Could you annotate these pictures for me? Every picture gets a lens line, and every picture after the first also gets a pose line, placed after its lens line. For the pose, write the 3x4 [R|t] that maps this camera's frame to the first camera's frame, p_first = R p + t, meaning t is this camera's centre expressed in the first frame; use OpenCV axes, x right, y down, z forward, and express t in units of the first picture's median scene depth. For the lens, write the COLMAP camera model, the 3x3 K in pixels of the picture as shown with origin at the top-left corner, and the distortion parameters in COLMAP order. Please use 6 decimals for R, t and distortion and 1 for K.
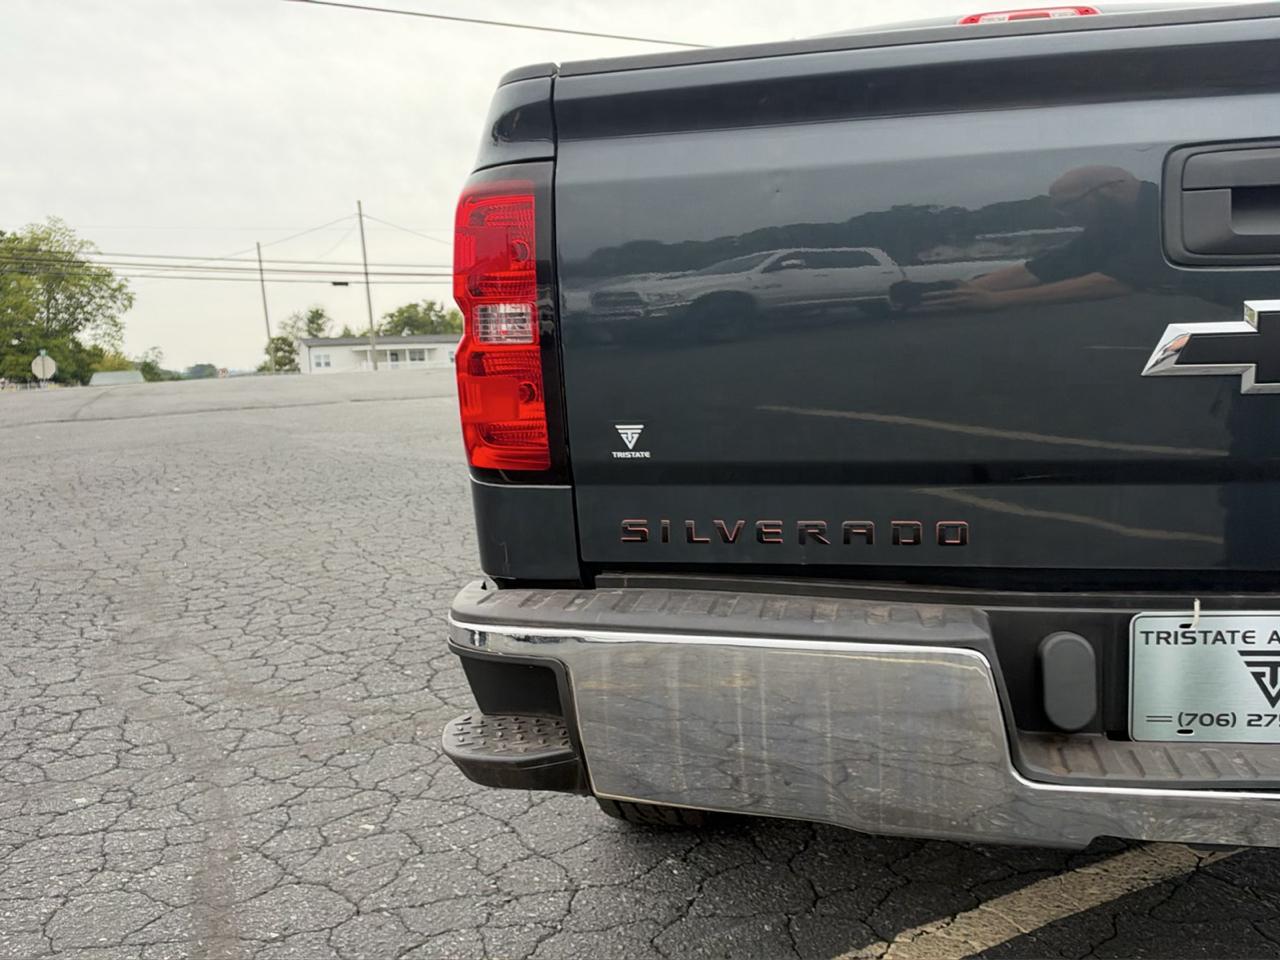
lens RADIAL K [[1161.8, 0, 647.1], [0, 1161.8, 479.9], [0, 0, 1]] dist [0.166237, -0.335935]
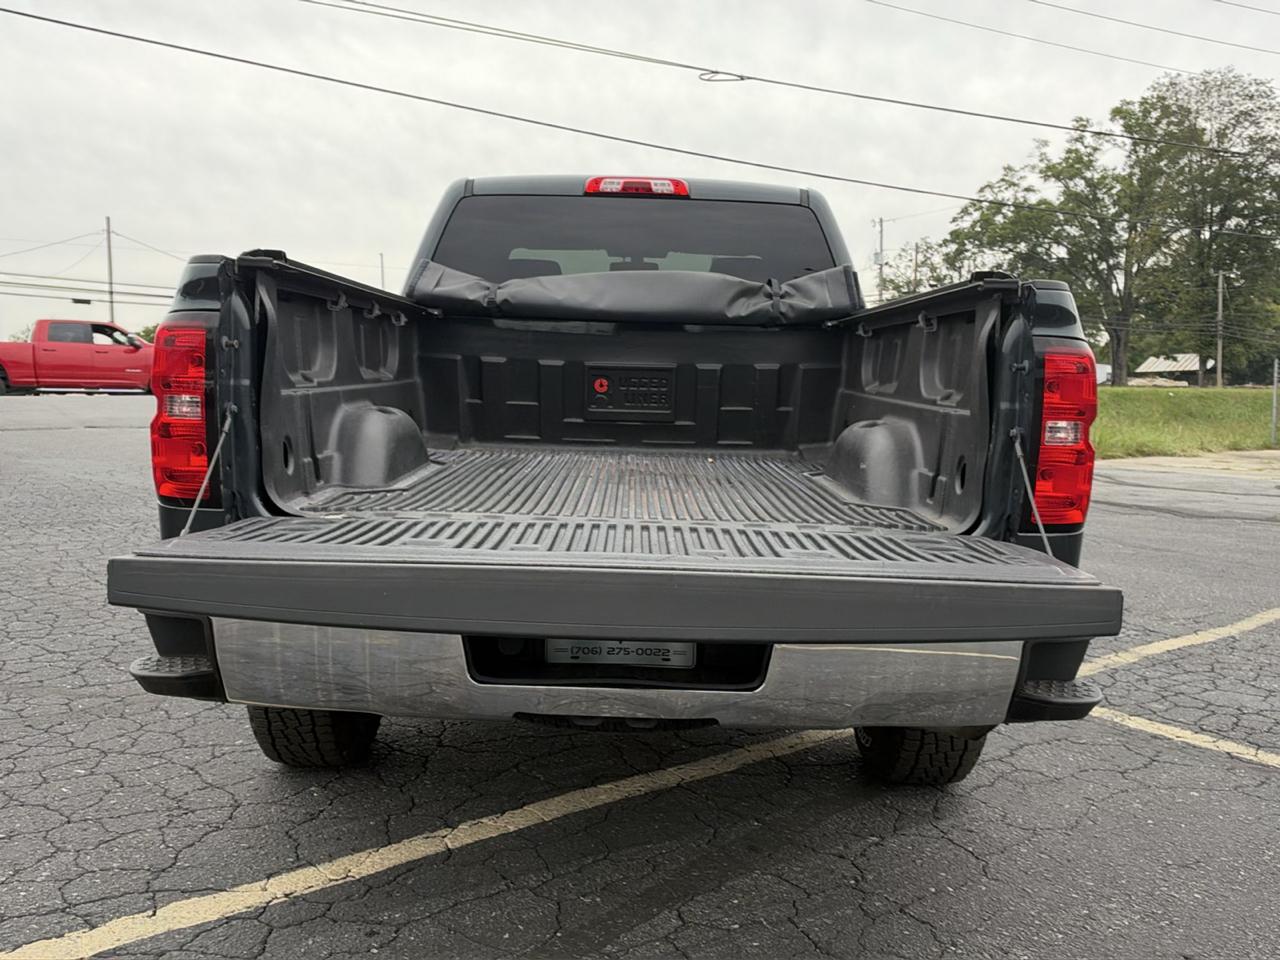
lens RADIAL K [[1172.7, 0, 640.0], [0, 1172.7, 480.0], [0, 0, 1]] dist [0.144678, -0.310680]
pose [[0.981232, 0.041584, 0.188293, 0.128260], [-0.034660, 0.998602, -0.039918, 0.006938], [-0.189690, 0.032643, 0.981301, -0.489902]]
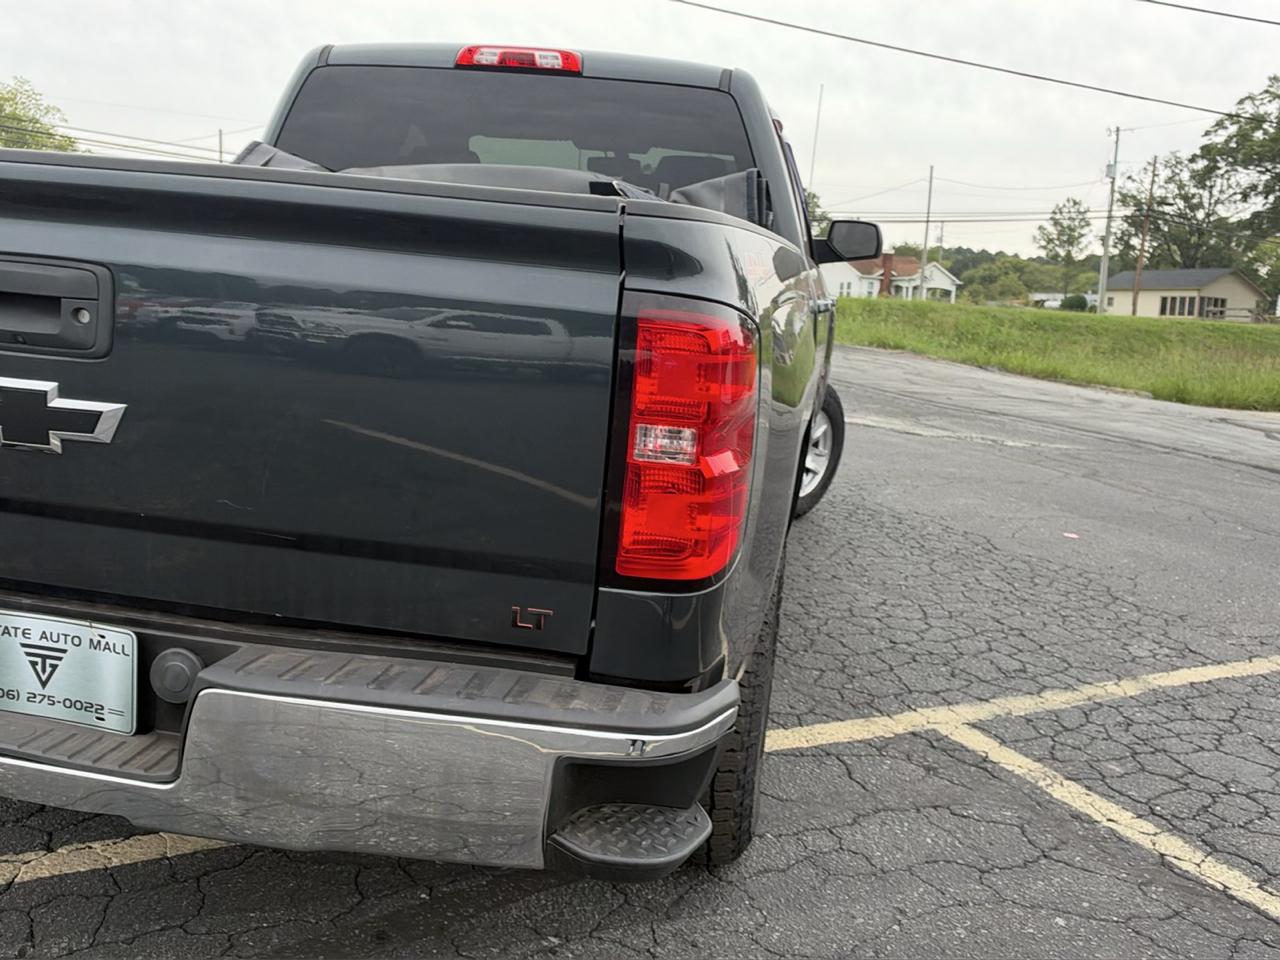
lens RADIAL K [[1172.7, 0, 640.0], [0, 1172.7, 480.0], [0, 0, 1]] dist [0.144678, -0.310680]
pose [[0.993396, 0.111554, 0.026838, 0.690484], [-0.112837, 0.992236, 0.052304, -0.108601], [-0.020795, -0.054987, 0.998271, -0.183348]]
